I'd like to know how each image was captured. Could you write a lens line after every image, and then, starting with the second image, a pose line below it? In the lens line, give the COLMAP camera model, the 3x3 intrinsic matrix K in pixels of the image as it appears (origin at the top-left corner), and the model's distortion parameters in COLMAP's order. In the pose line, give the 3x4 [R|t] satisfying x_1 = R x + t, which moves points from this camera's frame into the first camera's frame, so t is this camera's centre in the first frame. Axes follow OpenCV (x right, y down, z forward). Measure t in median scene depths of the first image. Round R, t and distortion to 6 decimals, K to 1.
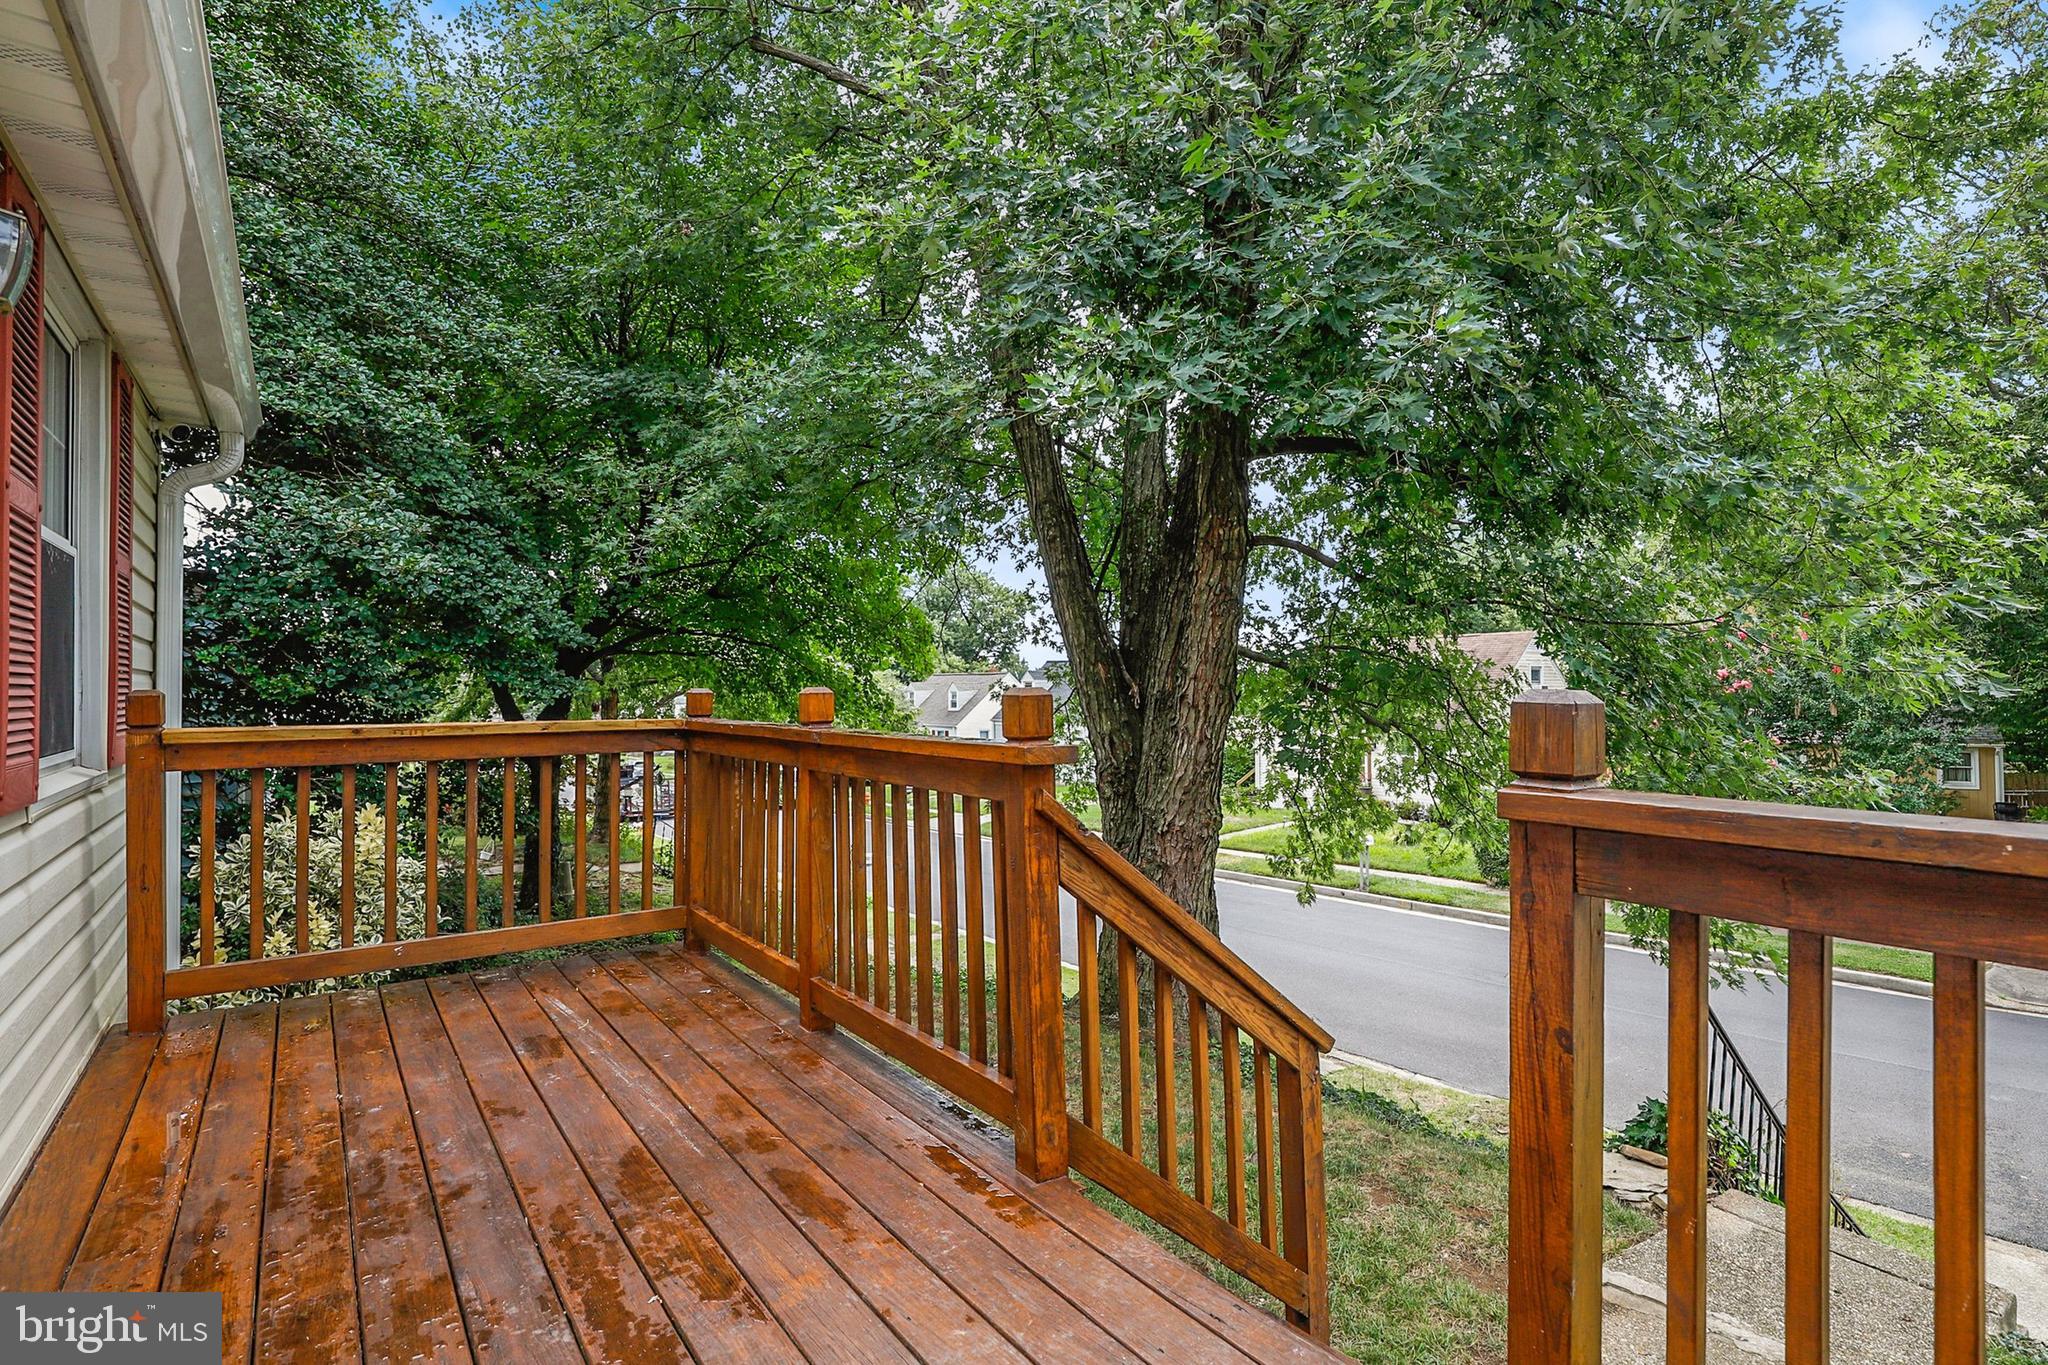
lens RADIAL K [[992.9, 0, 1026.4], [0, 992.9, 671.6], [0, 0, 1]] dist [-0.002619, -0.000973]
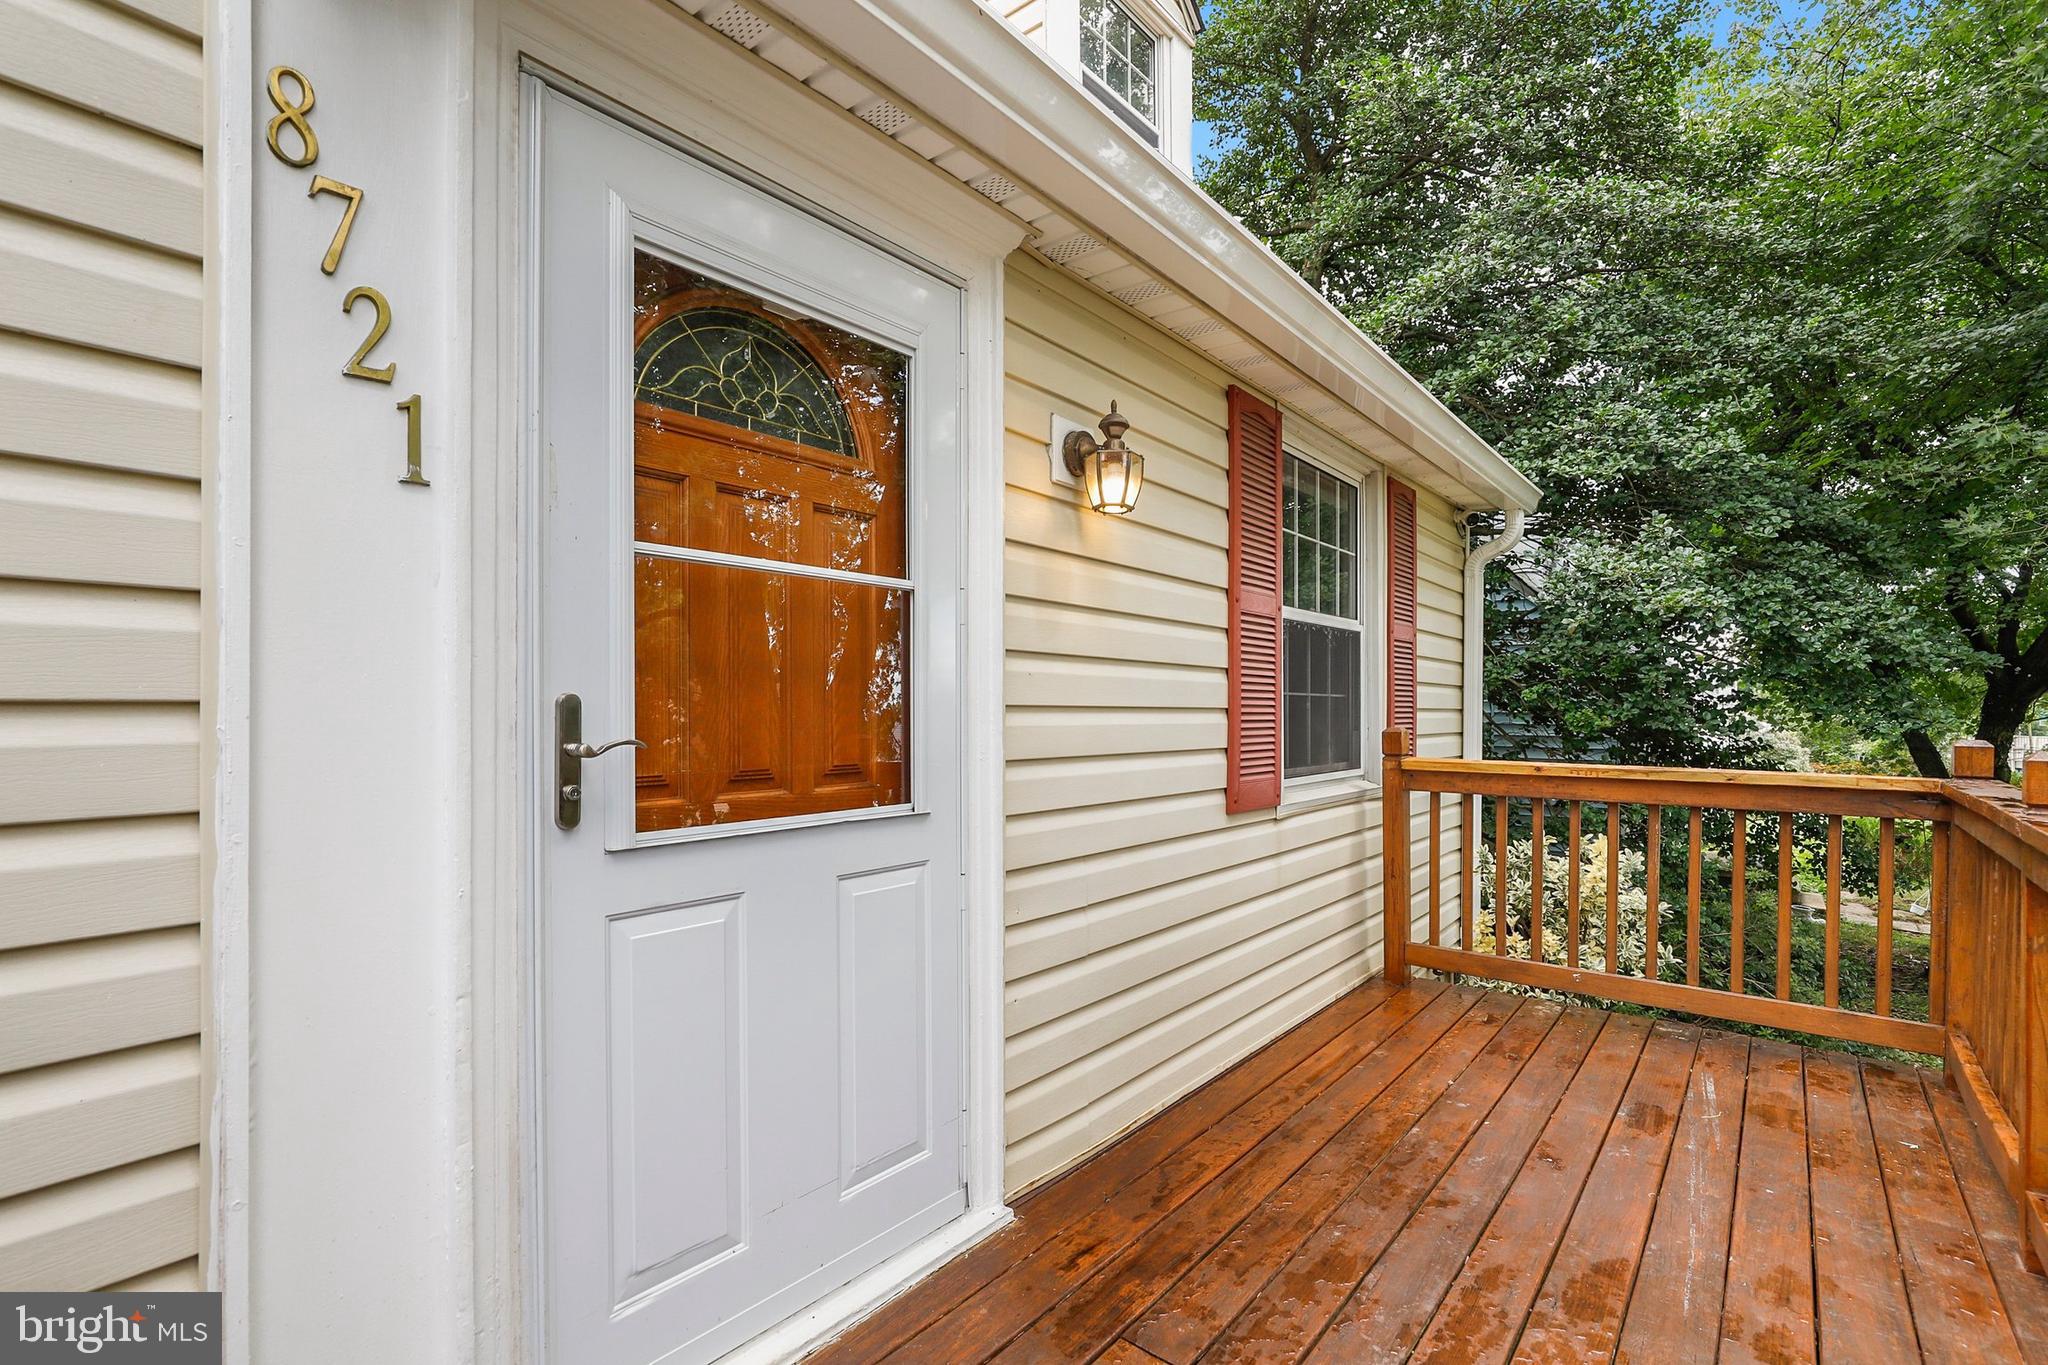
lens RADIAL K [[938.2, 0, 1029.2], [0, 938.2, 712.4], [0, 0, 1]] dist [0.001914, 0.000919]
pose [[0.284904, 0.011103, -0.958492, 0.194462], [0.005778, 0.999895, 0.013301, -0.022862], [0.958539, -0.009328, 0.284810, 0.182380]]
